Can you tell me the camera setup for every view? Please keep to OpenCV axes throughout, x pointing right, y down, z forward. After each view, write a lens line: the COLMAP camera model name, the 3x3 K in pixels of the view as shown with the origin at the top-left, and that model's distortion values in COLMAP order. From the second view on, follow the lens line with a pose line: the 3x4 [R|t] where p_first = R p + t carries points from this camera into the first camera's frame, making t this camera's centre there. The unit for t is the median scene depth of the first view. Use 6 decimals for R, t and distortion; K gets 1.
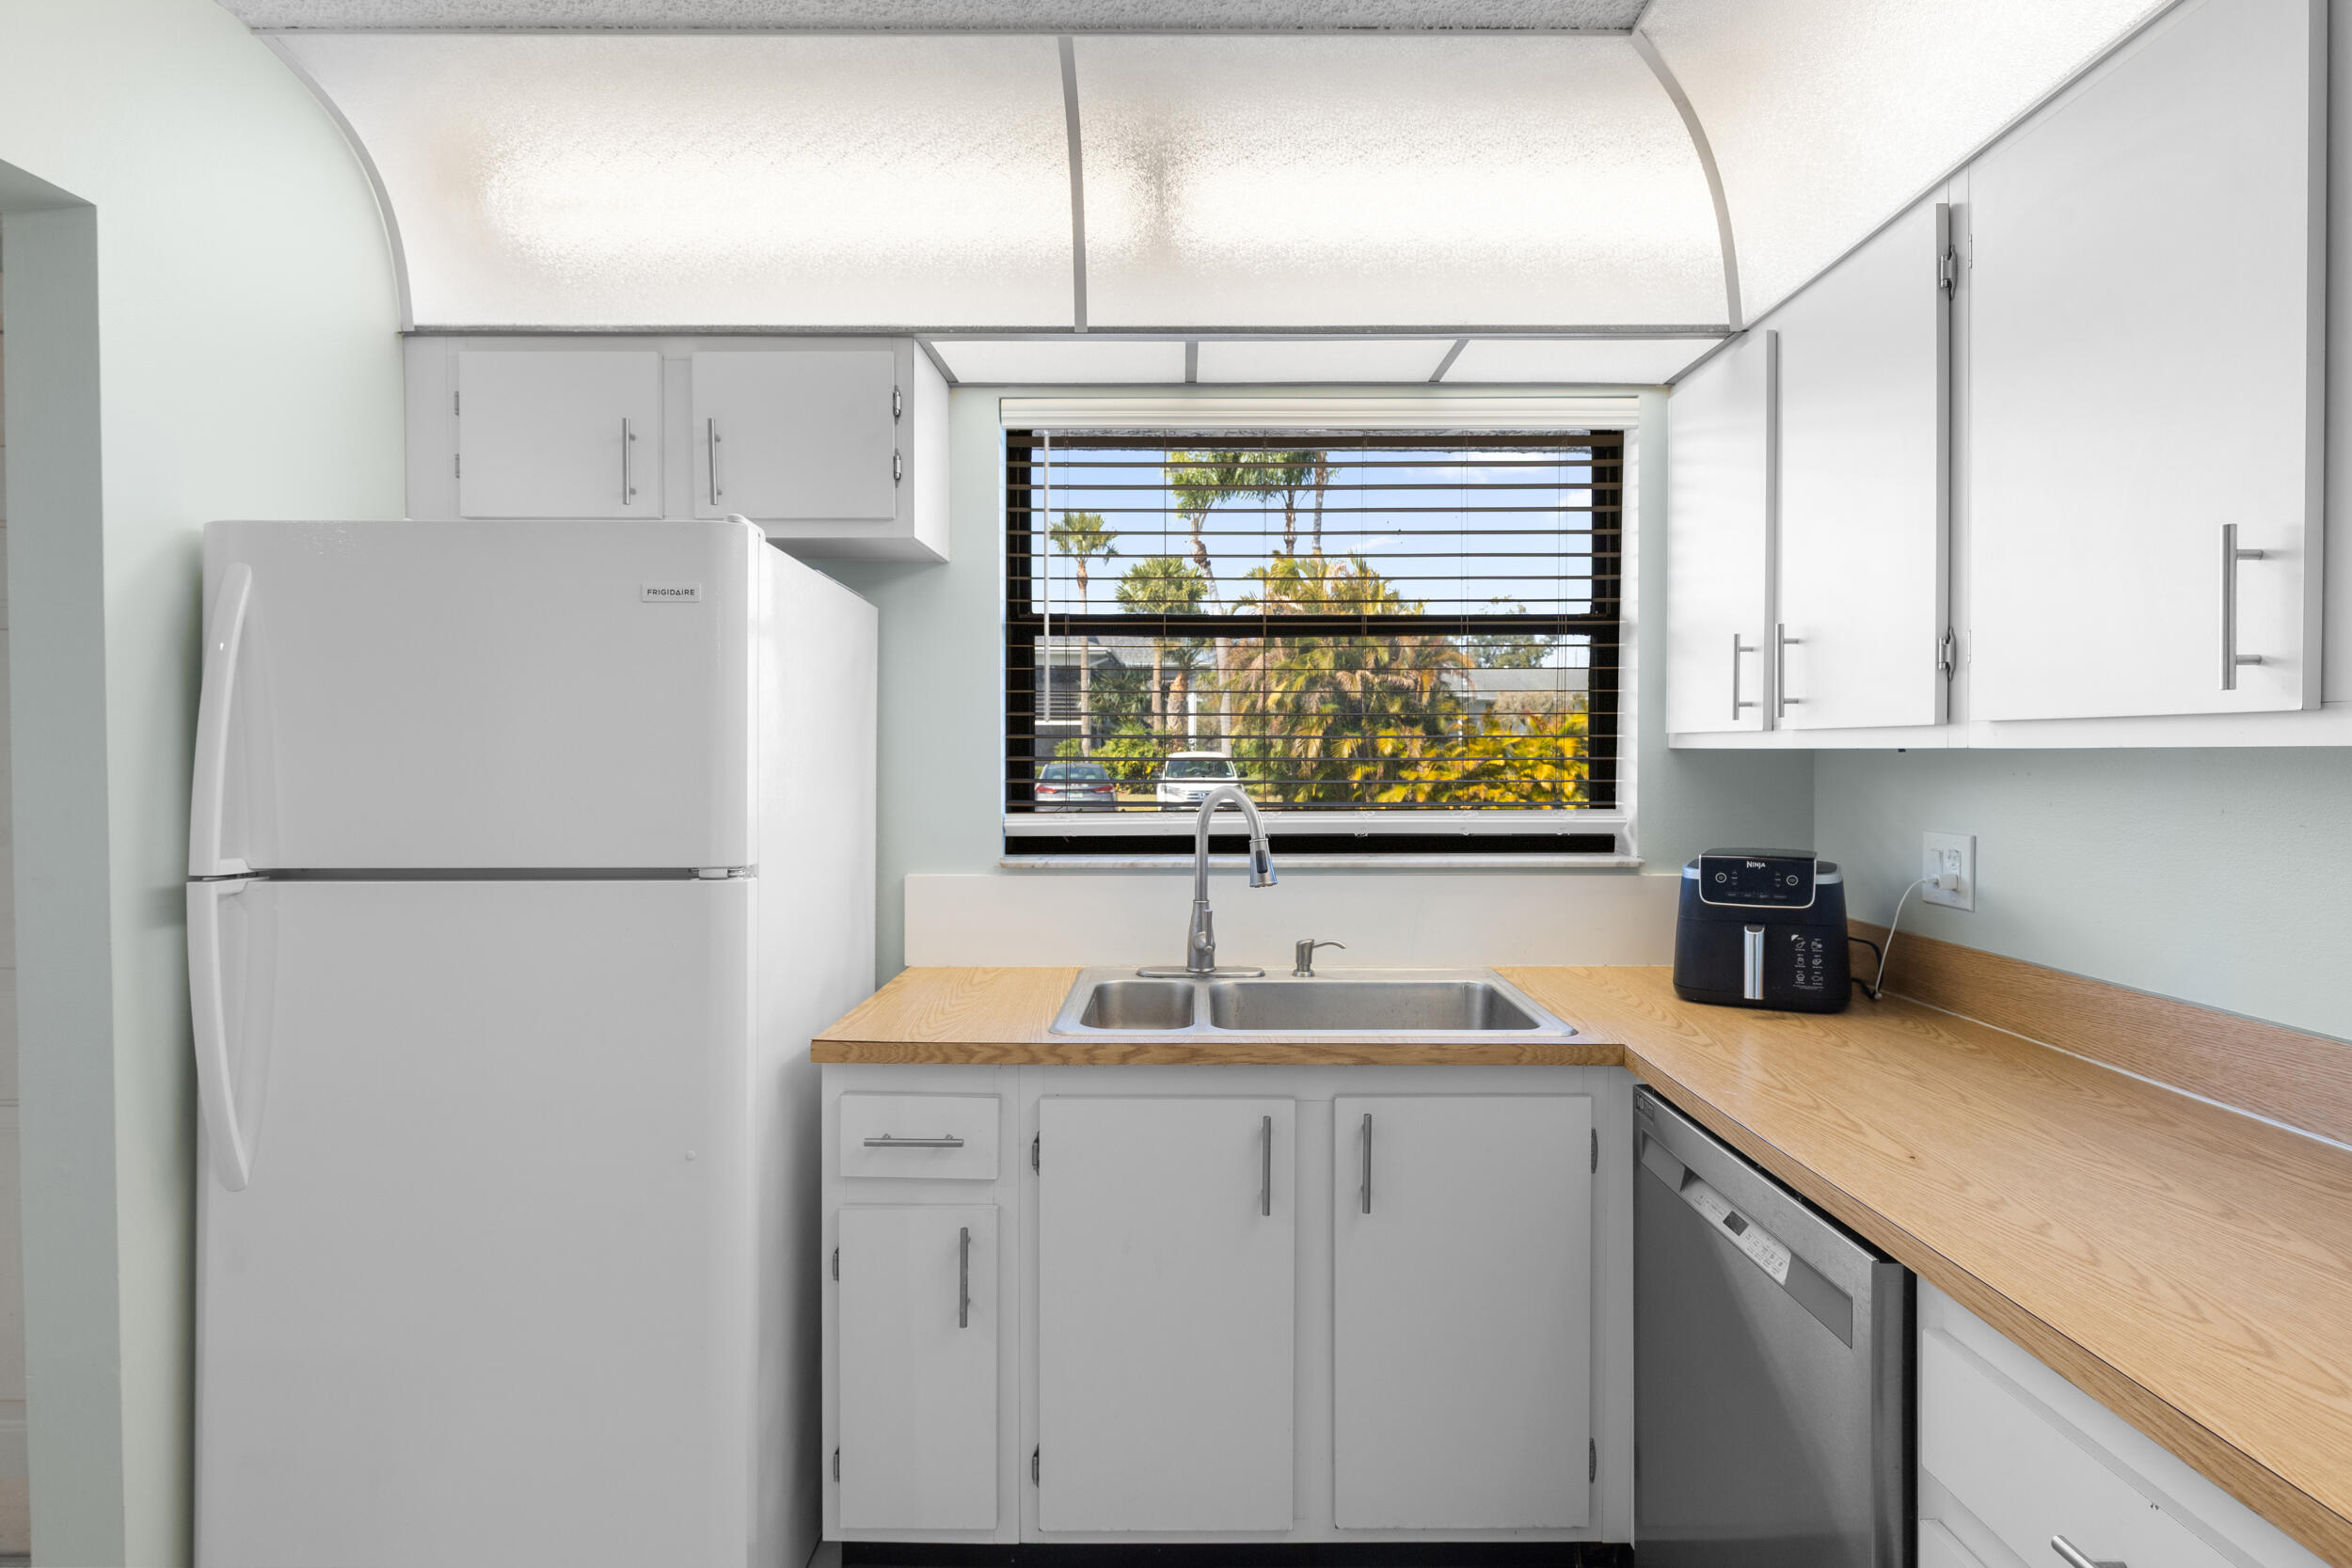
lens RADIAL K [[1172.0, 0, 1189.5], [0, 1172.0, 757.7], [0, 0, 1]] dist [-0.000429, -0.000474]
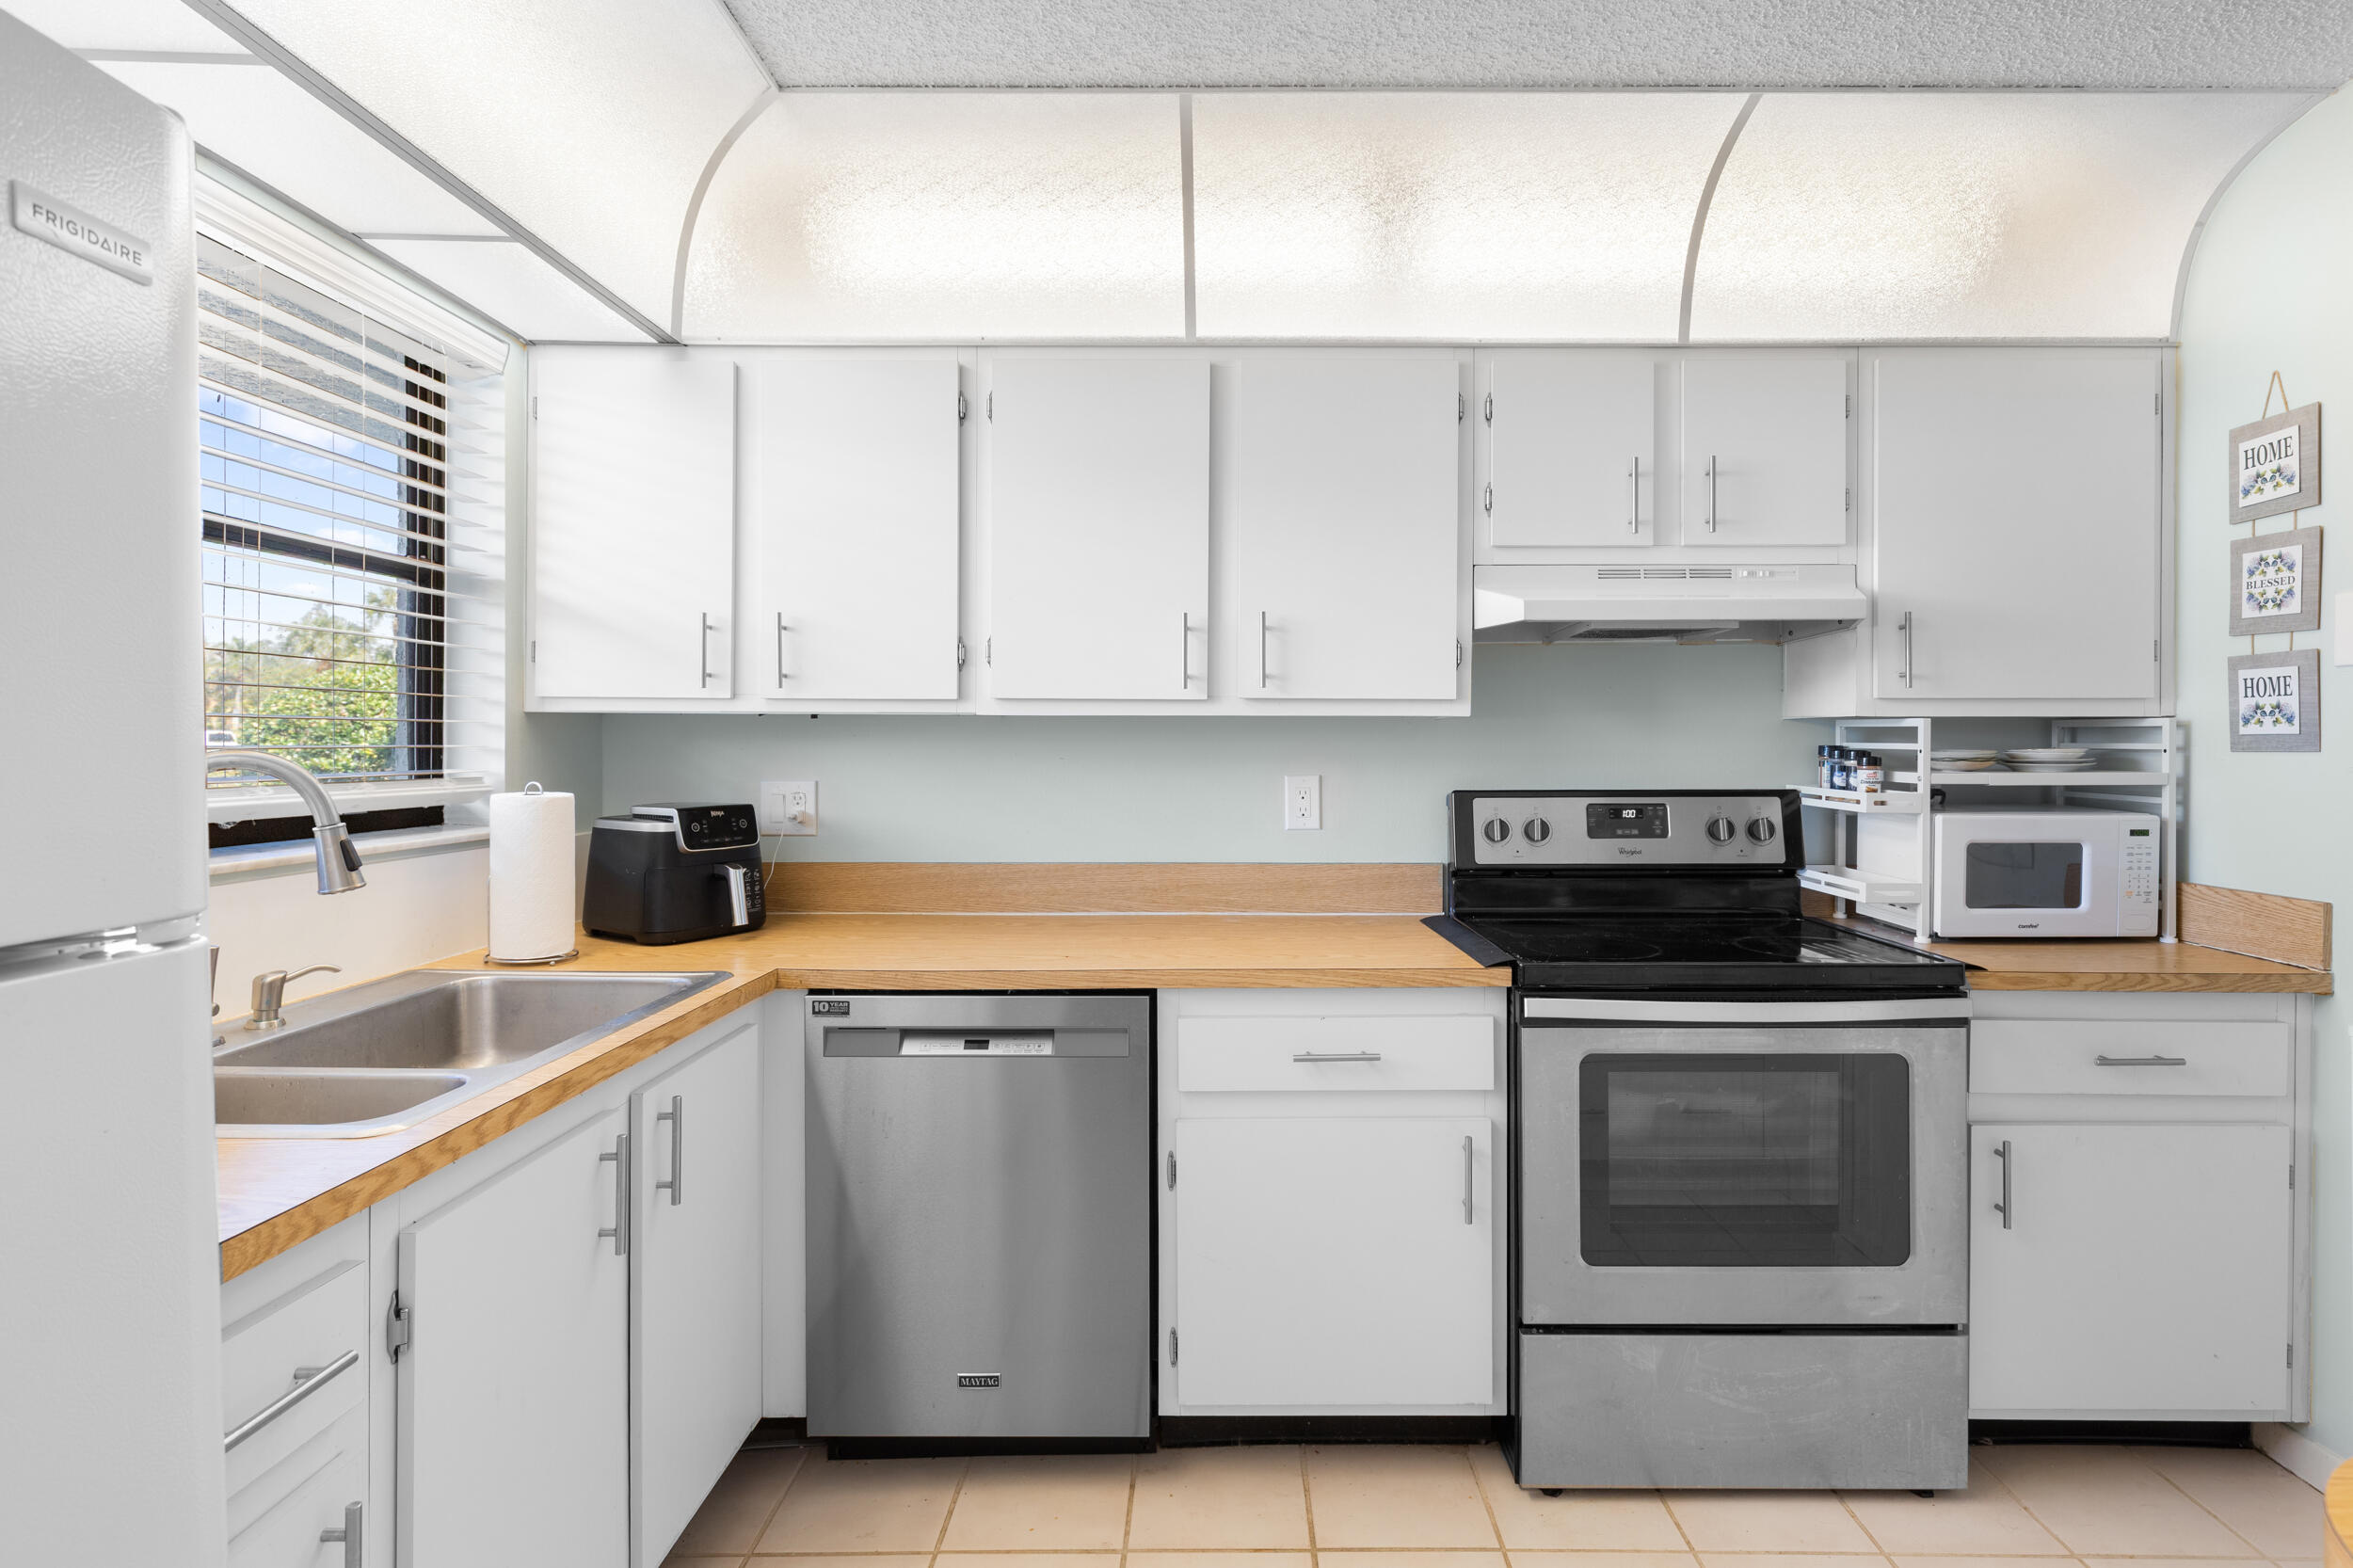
lens RADIAL K [[1172.6, 0, 1190.0], [0, 1172.6, 757.7], [0, 0, 1]] dist [-0.000429, -0.000474]
pose [[-0.005581, -0.001956, 0.999983, -0.693648], [0.002162, 0.999996, 0.001968, 0.035375], [-0.999982, 0.002173, -0.005577, 0.544060]]
